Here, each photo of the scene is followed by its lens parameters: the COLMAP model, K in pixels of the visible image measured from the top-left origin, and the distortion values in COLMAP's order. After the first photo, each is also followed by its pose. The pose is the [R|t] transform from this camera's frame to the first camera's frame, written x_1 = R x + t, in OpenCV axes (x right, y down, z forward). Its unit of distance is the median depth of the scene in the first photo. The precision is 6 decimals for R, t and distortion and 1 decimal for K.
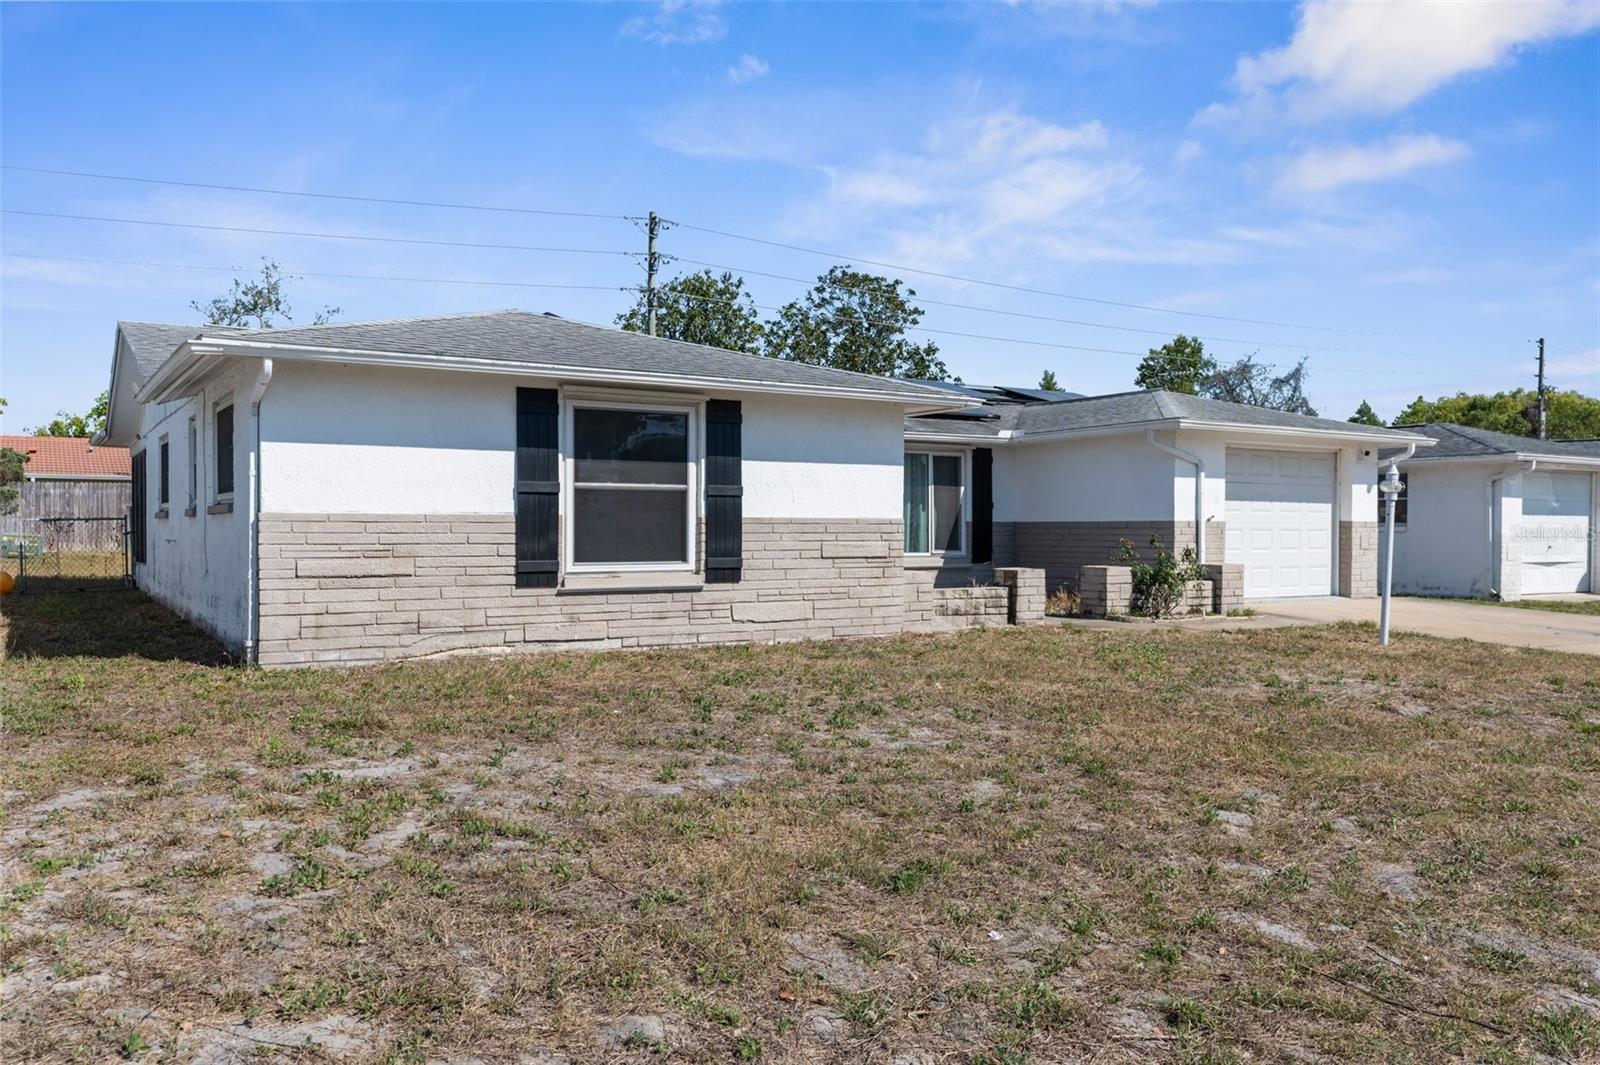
lens RADIAL K [[1242.0, 0, 799.0], [0, 1242.0, 532.8], [0, 0, 1]] dist [-0.007436, 0.003238]
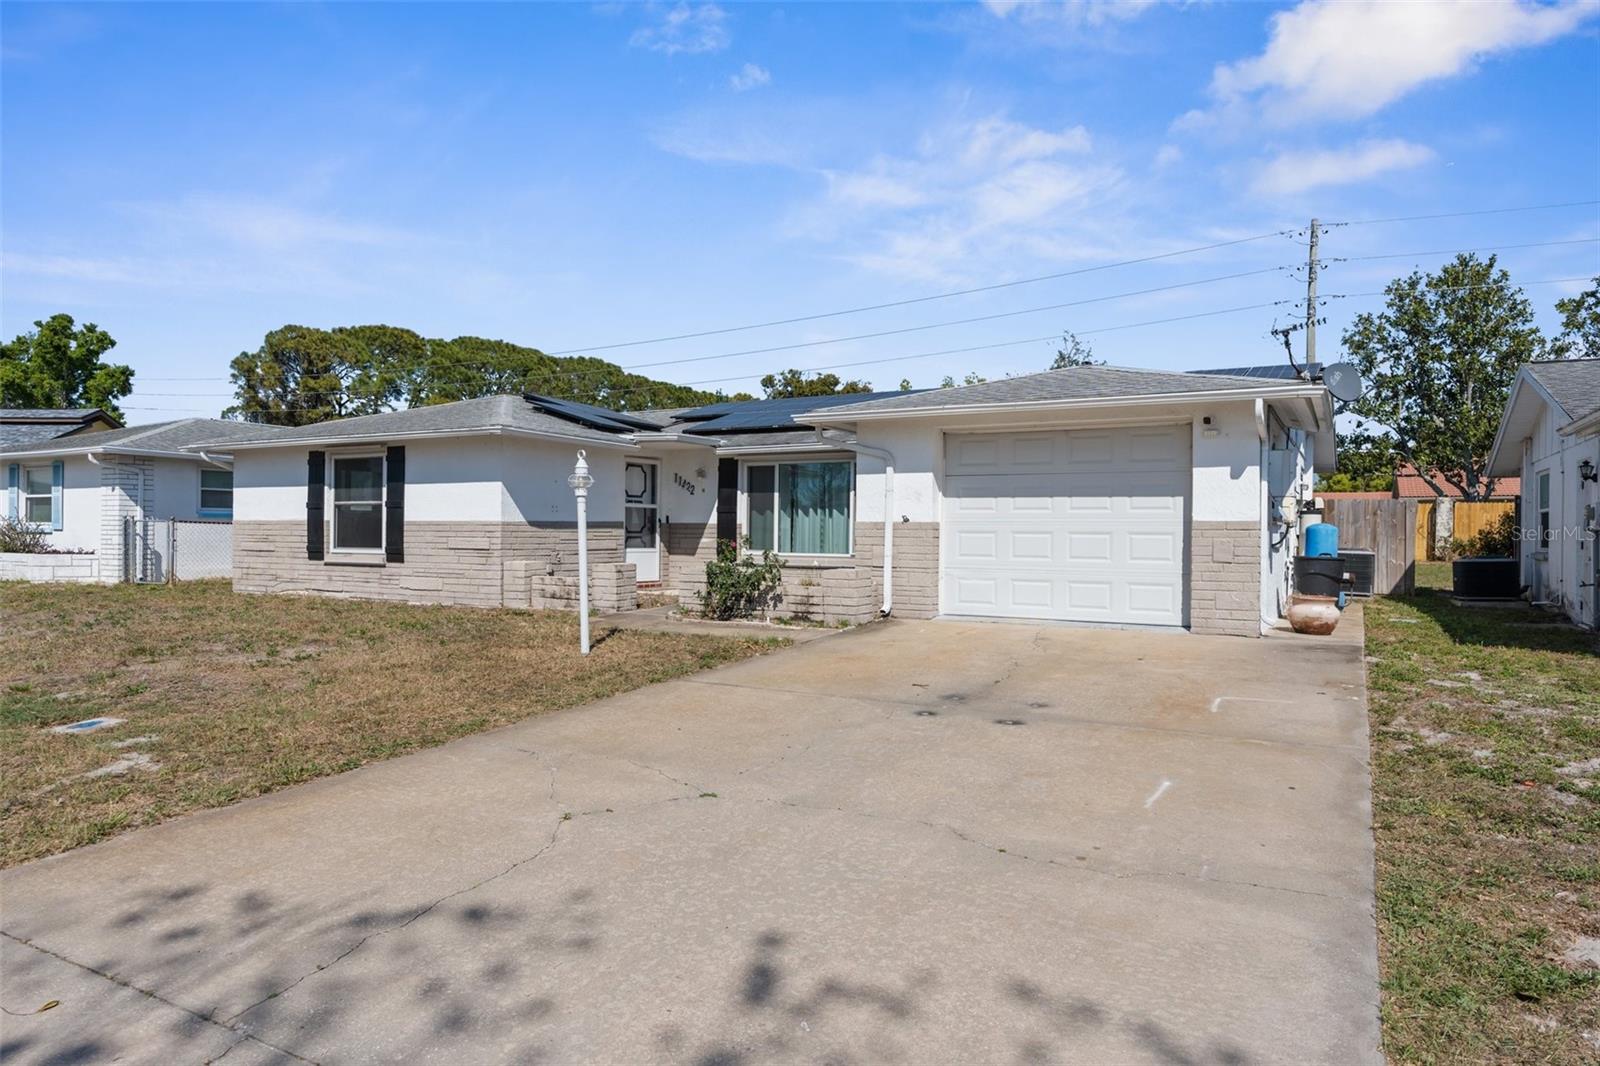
lens RADIAL K [[1002.1, 0, 799.0], [0, 1002.1, 535.8], [0, 0, 1]] dist [0.000515, -0.000271]
pose [[0.475438, 0.003684, -0.879742, 1.268096], [-0.010297, 0.999946, -0.001377, 0.002593], [0.879689, 0.009713, 0.475450, 0.824426]]
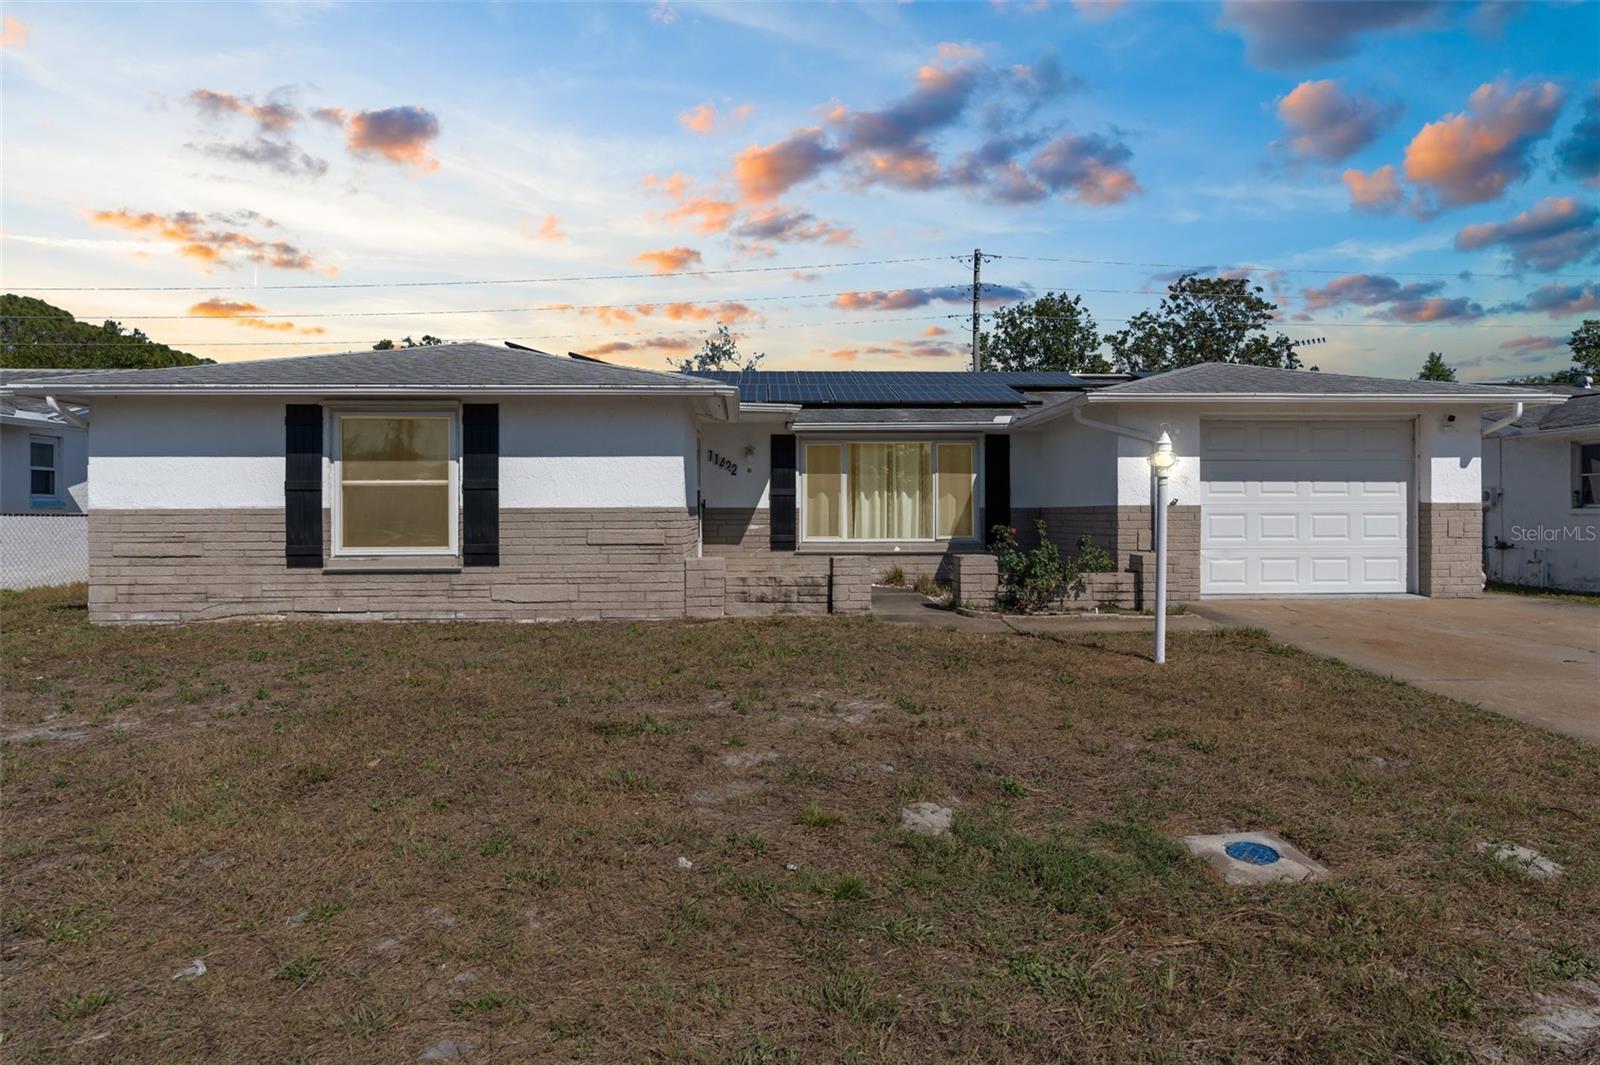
lens RADIAL K [[957.0, 0, 797.7], [0, 957.0, 518.7], [0, 0, 1]] dist [-0.003454, -0.001182]
pose [[0.867620, -0.004214, -0.497209, 0.603598], [0.004640, 0.999989, -0.000379, -0.001269], [0.497206, -0.001978, 0.867631, 0.379982]]
